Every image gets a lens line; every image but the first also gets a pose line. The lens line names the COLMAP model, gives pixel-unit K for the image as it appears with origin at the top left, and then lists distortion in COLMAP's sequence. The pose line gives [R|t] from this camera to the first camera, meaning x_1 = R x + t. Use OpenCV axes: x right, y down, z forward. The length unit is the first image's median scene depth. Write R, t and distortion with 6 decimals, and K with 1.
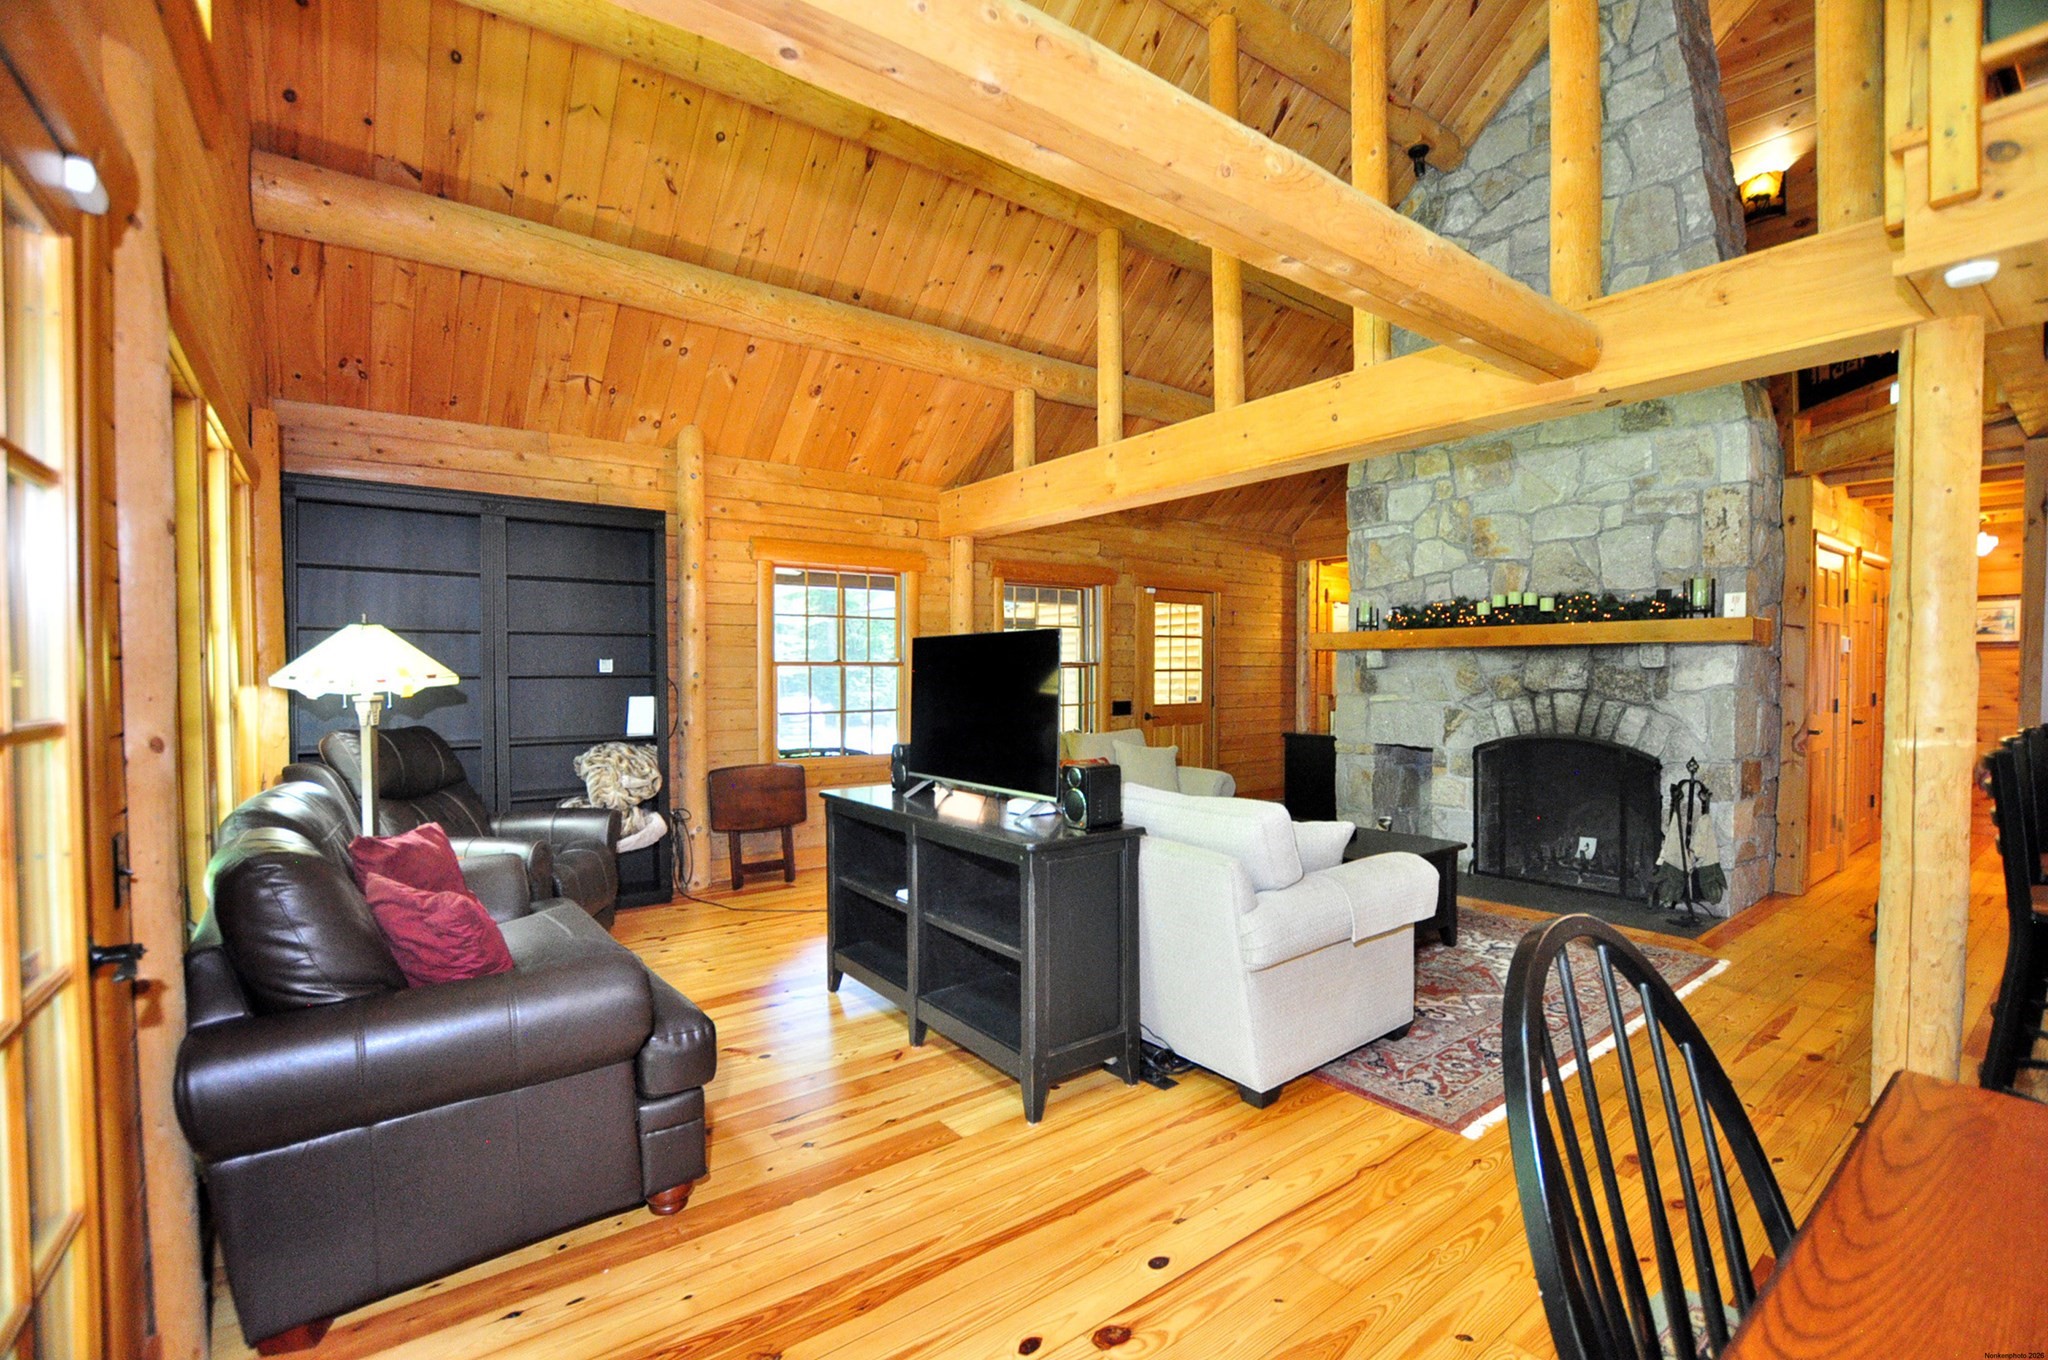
lens RADIAL K [[898.8, 0, 1029.5], [0, 898.8, 702.9], [0, 0, 1]] dist [-0.026496, -0.000171]
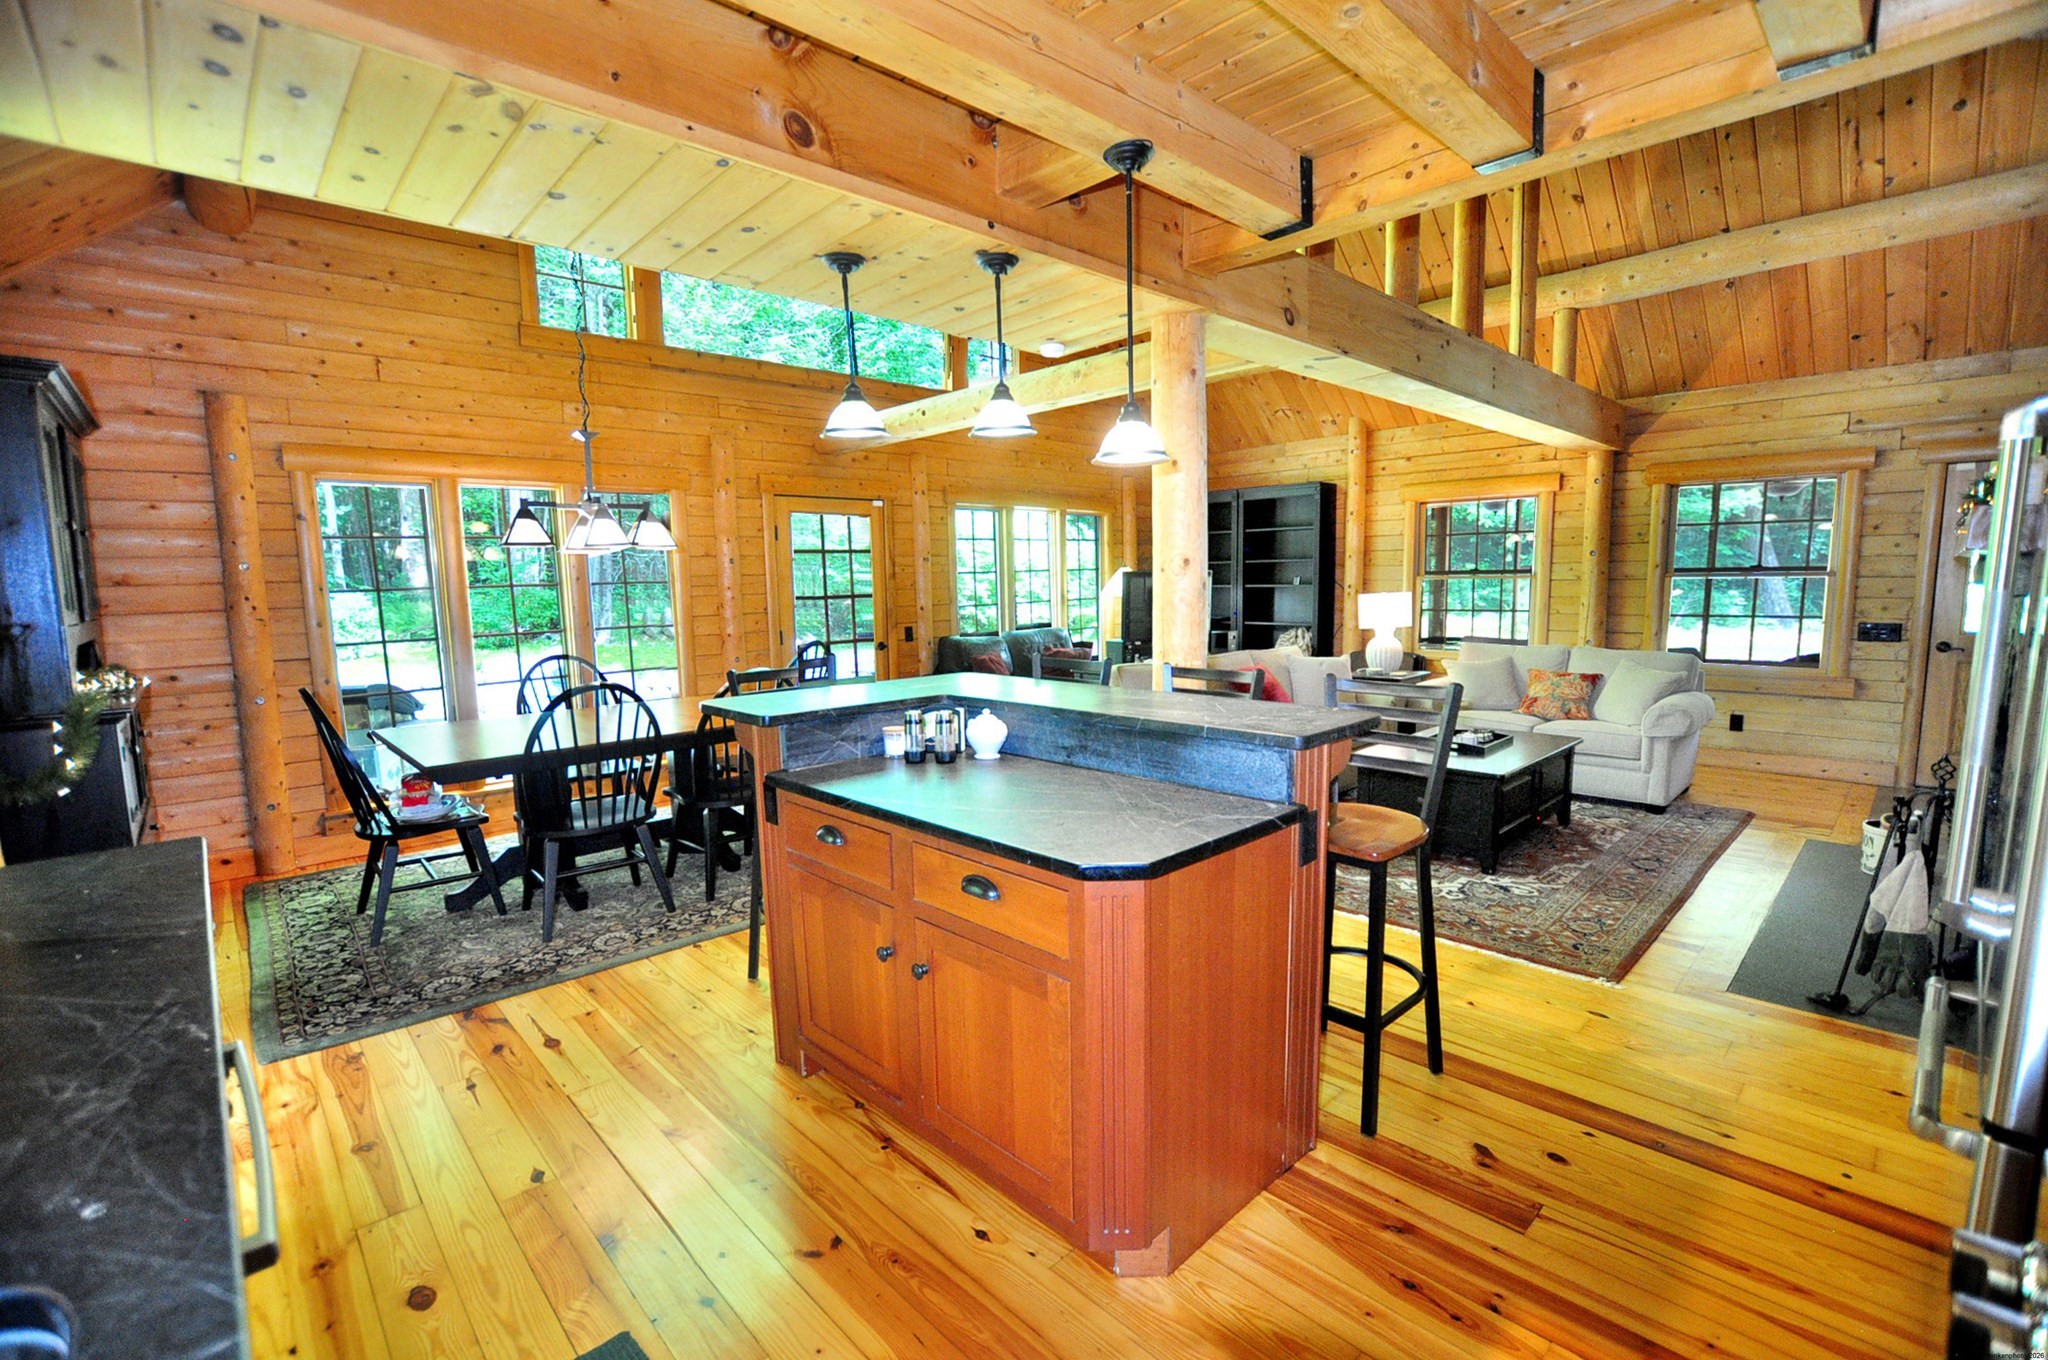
lens RADIAL K [[913.8, 0, 1058.9], [0, 913.8, 690.2], [0, 0, 1]] dist [-0.029079, 0.000074]
pose [[0.116728, 0.126351, -0.985094, 1.149154], [-0.019712, 0.991974, 0.124898, -0.038297], [0.992968, 0.004839, 0.118281, 0.338288]]
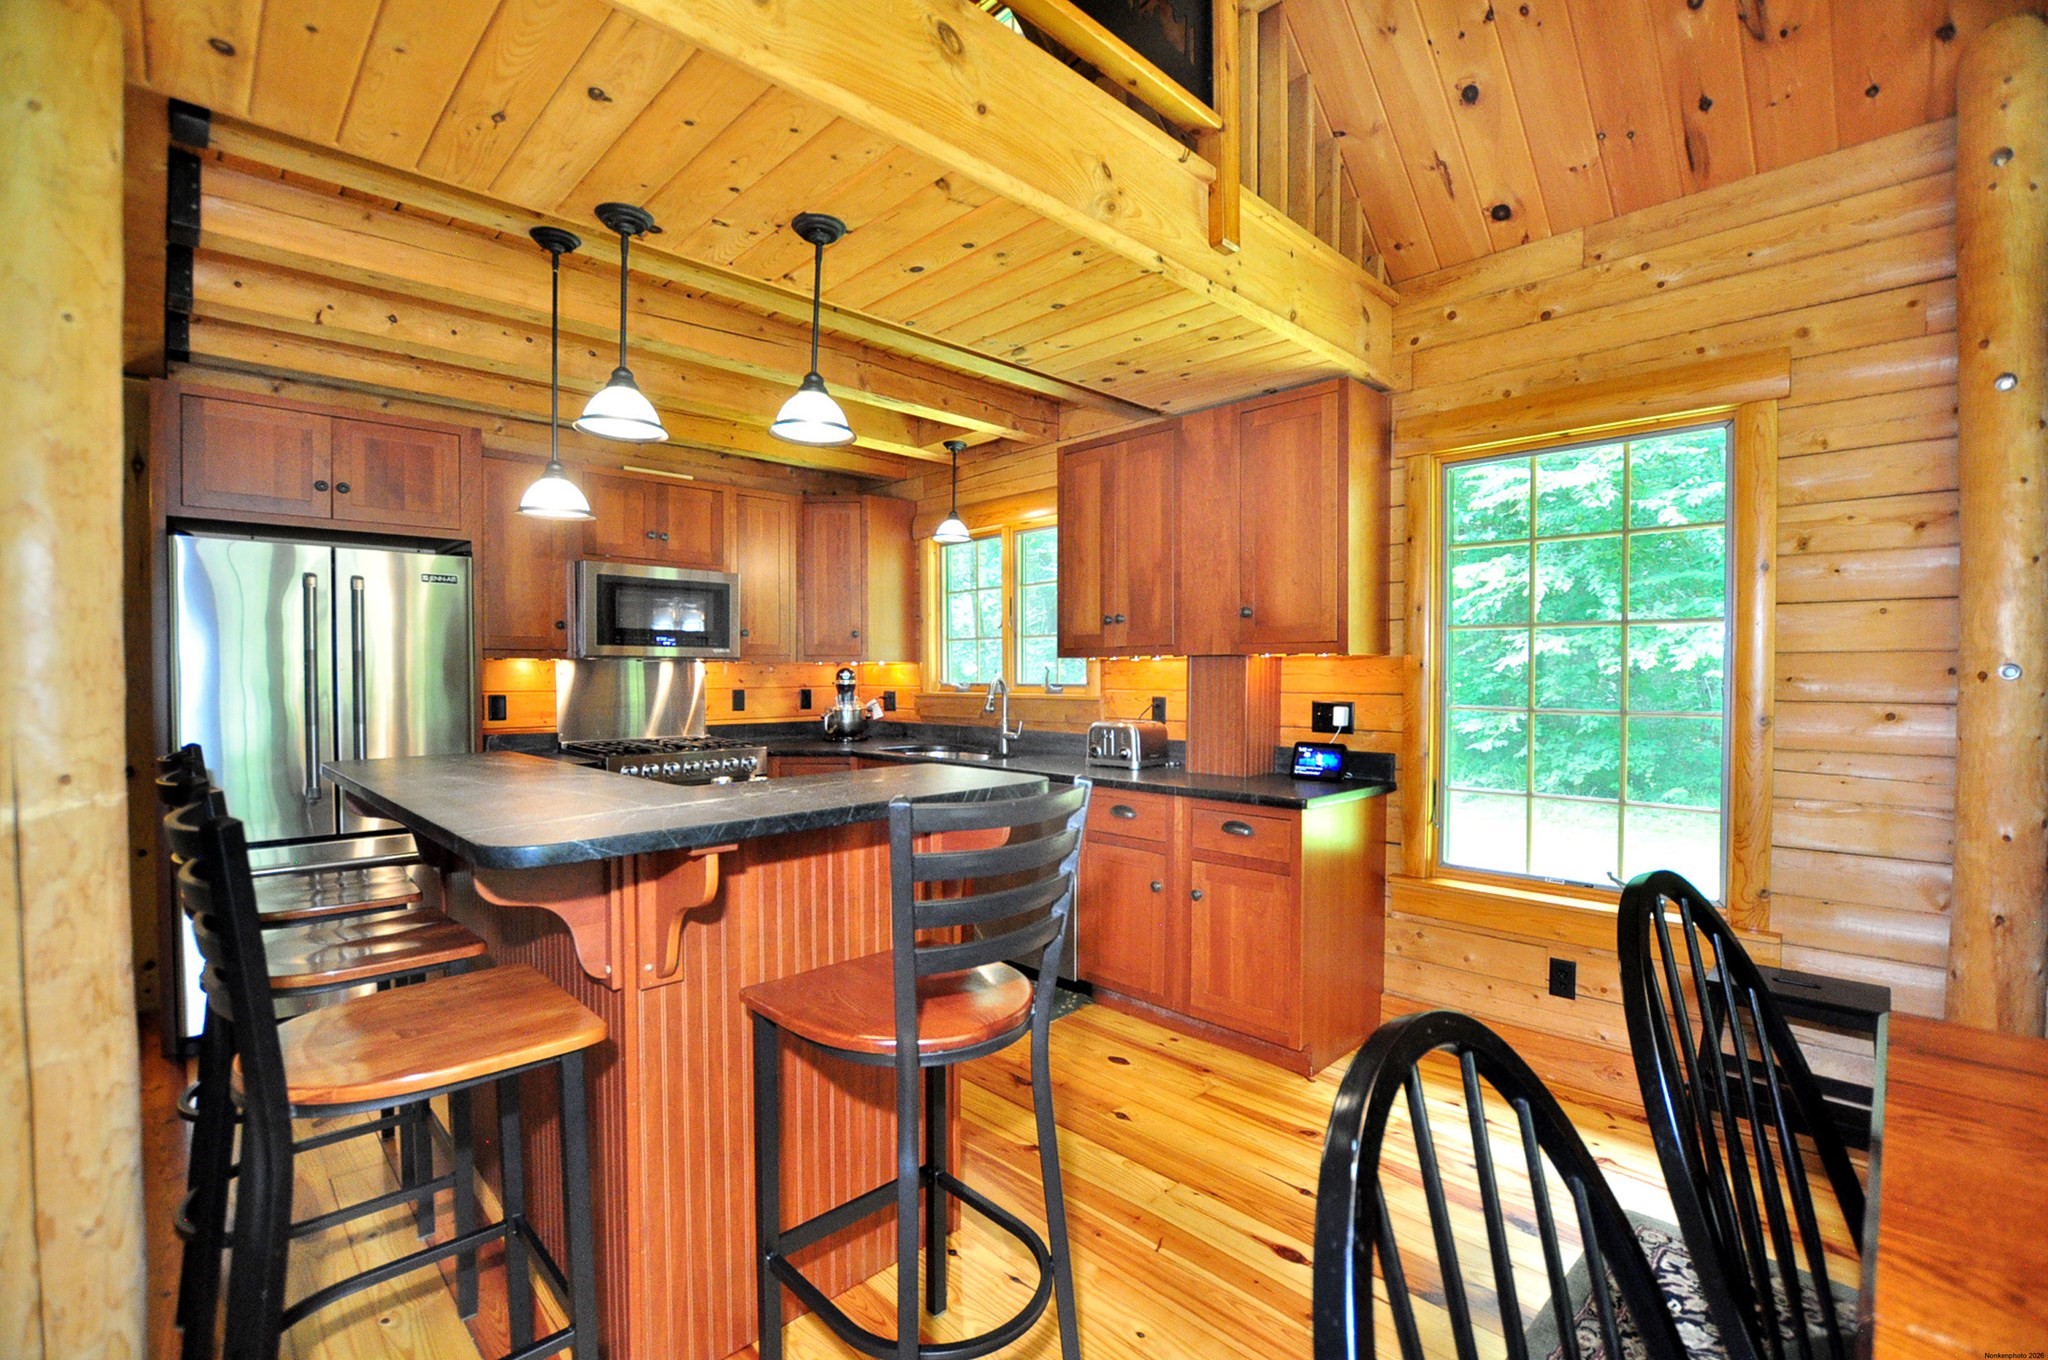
lens RADIAL K [[903.5, 0, 1035.2], [0, 903.5, 691.6], [0, 0, 1]] dist [-0.000482, -0.000300]
pose [[-0.116141, -0.018137, 0.993067, 0.218865], [0.041132, 0.998888, 0.023053, -0.004996], [-0.992381, 0.043525, -0.115266, 0.240024]]
